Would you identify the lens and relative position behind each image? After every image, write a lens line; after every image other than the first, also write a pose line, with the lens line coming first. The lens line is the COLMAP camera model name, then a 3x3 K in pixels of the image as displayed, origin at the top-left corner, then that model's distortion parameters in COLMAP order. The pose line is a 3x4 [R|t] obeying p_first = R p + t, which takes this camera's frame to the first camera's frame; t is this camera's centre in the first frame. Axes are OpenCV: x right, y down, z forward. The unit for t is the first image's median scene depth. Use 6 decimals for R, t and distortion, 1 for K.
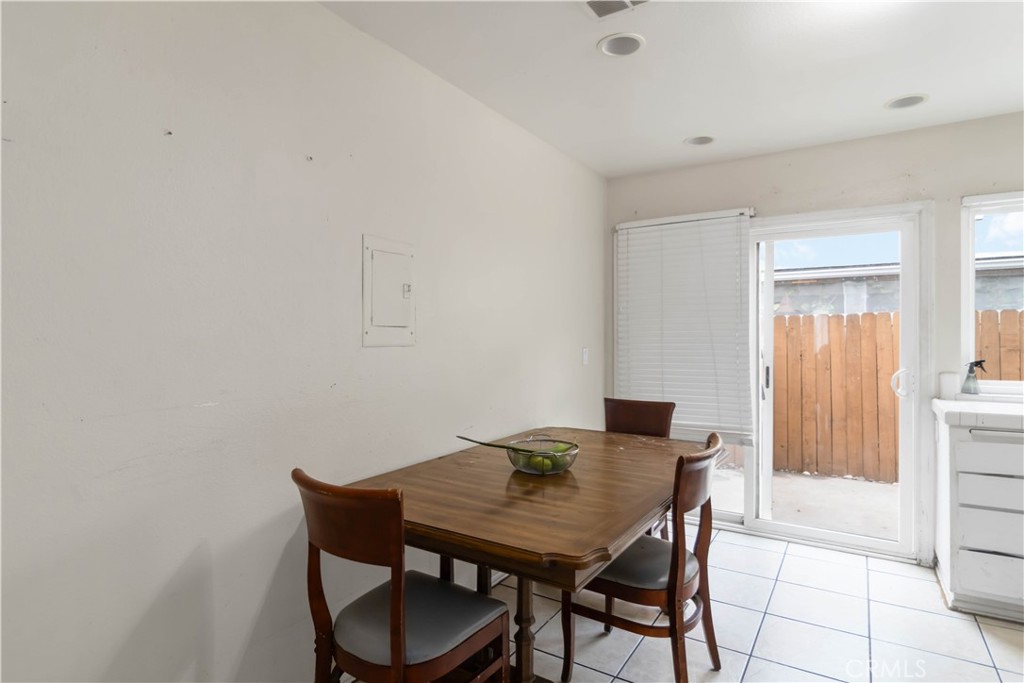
lens RADIAL K [[550.9, 0, 515.0], [0, 550.9, 335.2], [0, 0, 1]] dist [0.001689, -0.000105]
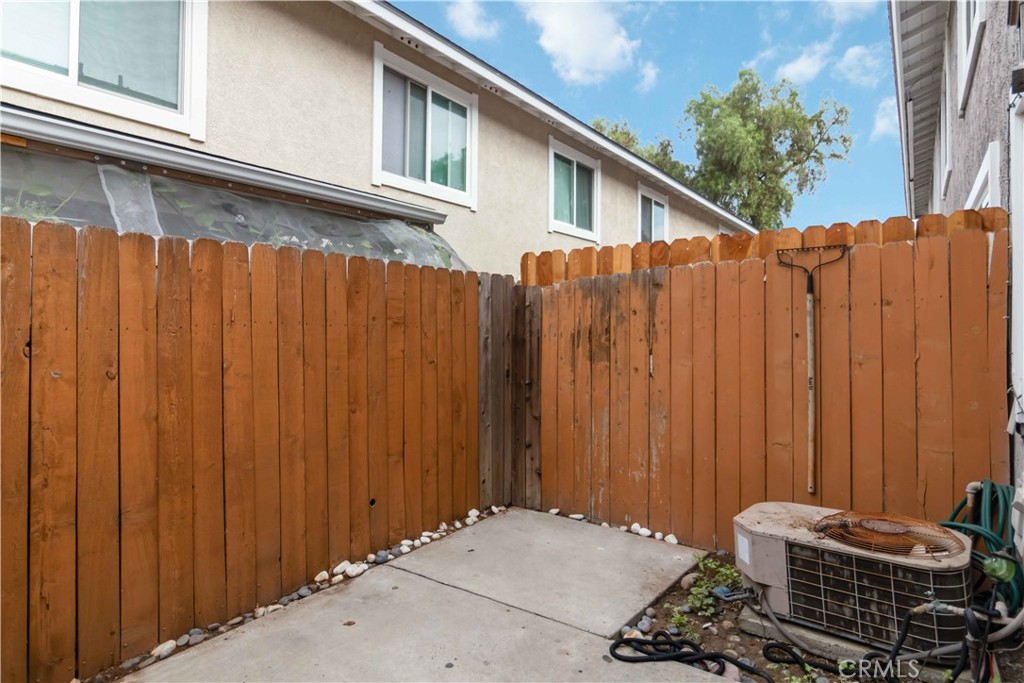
lens RADIAL K [[550.9, 0, 501.0], [0, 550.9, 313.1], [0, 0, 1]] dist [0.001689, -0.000105]
pose [[0.072585, 0.021036, 0.997140, 0.223264], [-0.010576, 0.999738, -0.020321, 0.023727], [-0.997306, -0.009071, 0.072788, 0.728111]]
